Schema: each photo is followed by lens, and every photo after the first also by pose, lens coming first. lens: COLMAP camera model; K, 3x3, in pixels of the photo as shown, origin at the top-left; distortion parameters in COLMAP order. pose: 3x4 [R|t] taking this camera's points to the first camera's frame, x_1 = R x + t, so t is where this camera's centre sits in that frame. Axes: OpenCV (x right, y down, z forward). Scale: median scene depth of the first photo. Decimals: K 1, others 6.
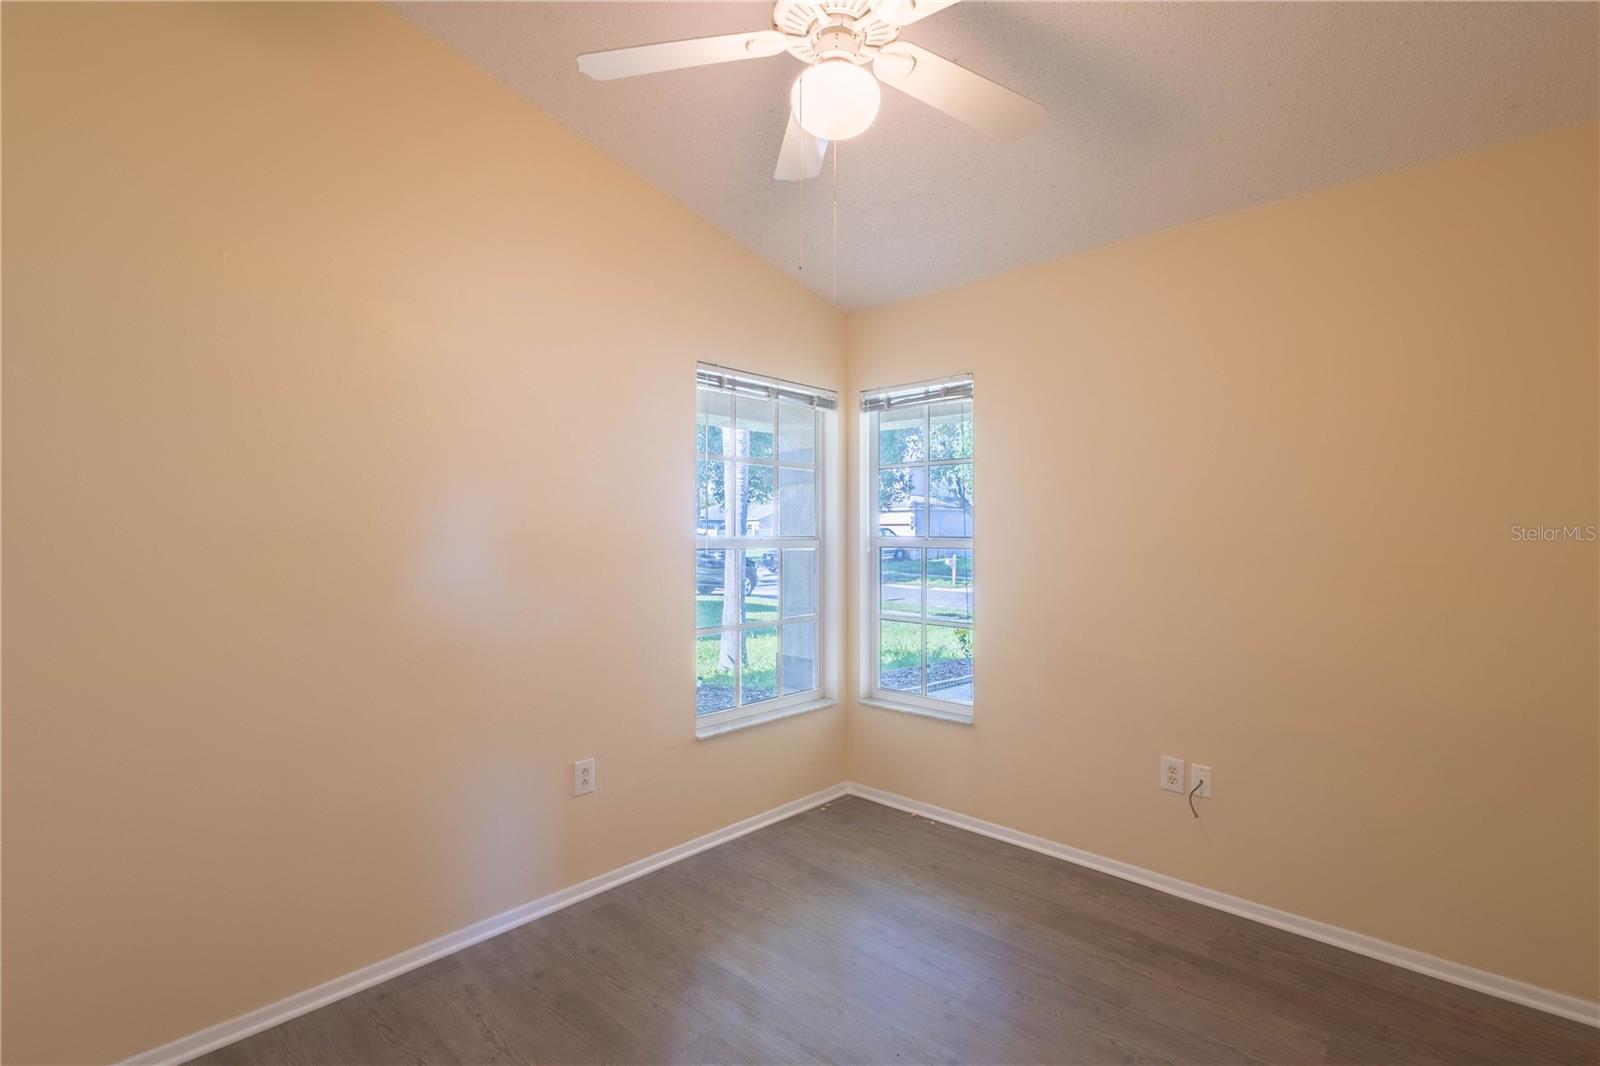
lens RADIAL K [[736.0, 0, 799.2], [0, 736.0, 530.2], [0, 0, 1]] dist [0.008836, -0.002133]
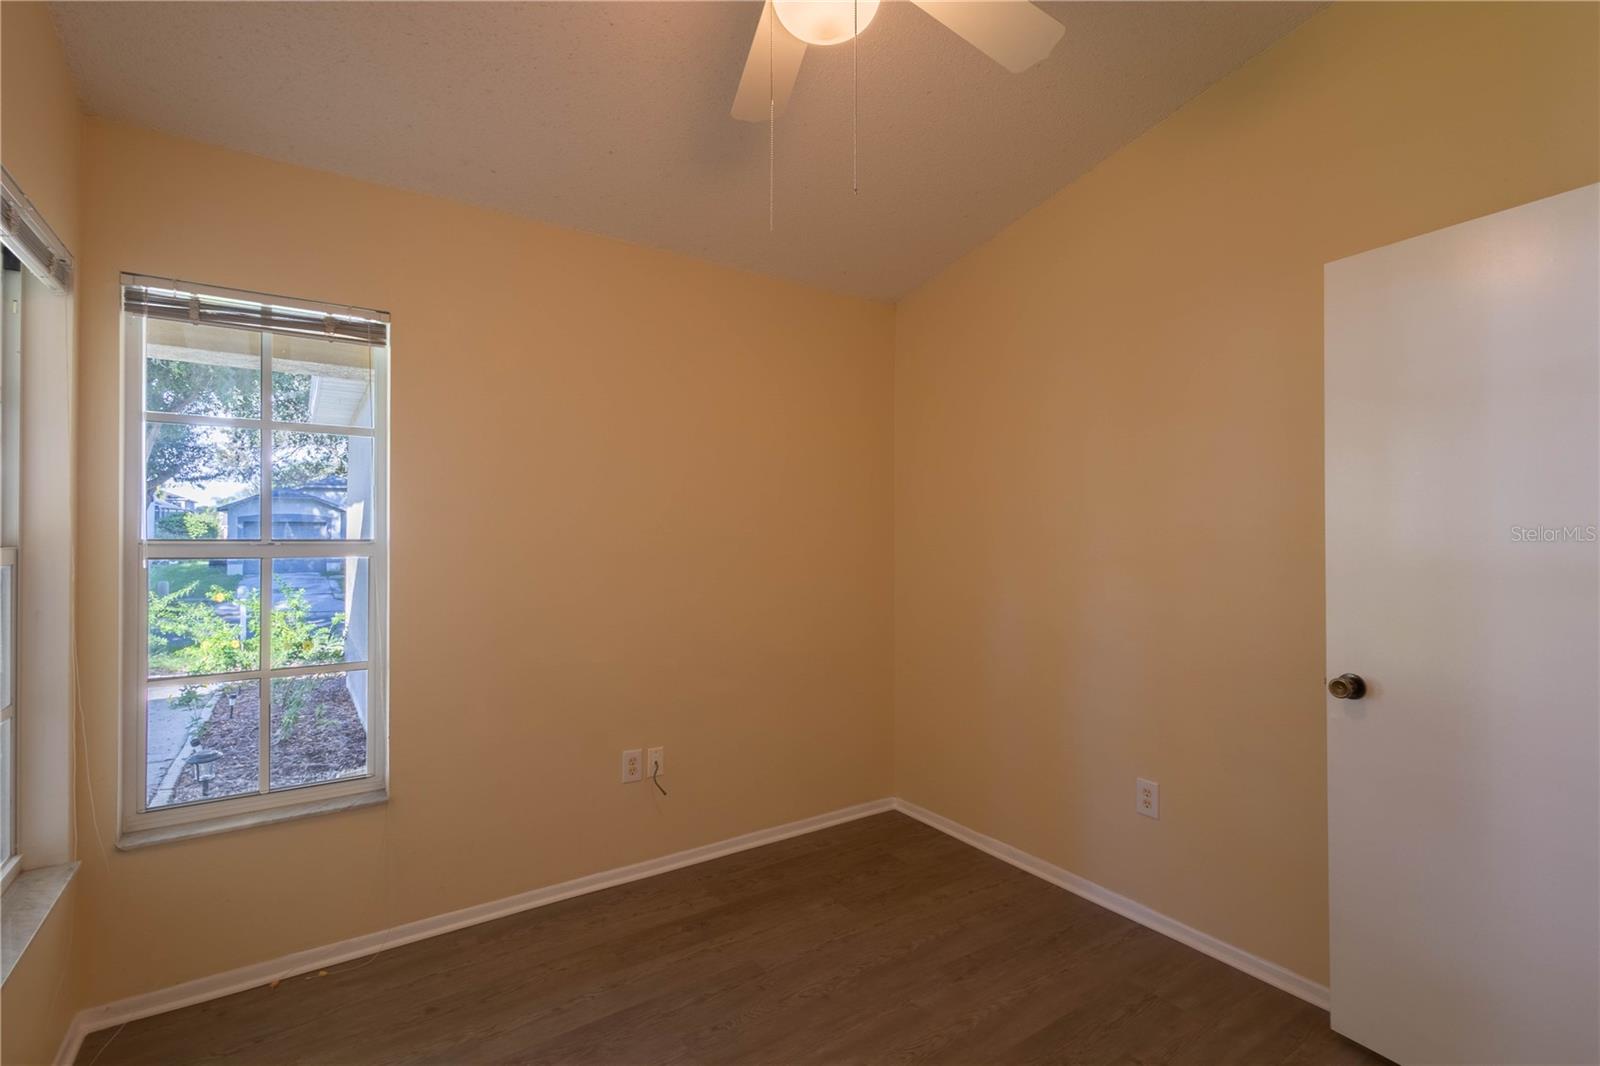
lens RADIAL K [[736.0, 0, 801.5], [0, 736.0, 532.6], [0, 0, 1]] dist [0.008836, -0.002133]
pose [[0.216706, 0.002966, 0.976232, -0.453907], [-0.005786, 0.999982, -0.001753, 0.001077], [-0.976220, -0.005268, 0.216719, 0.532596]]
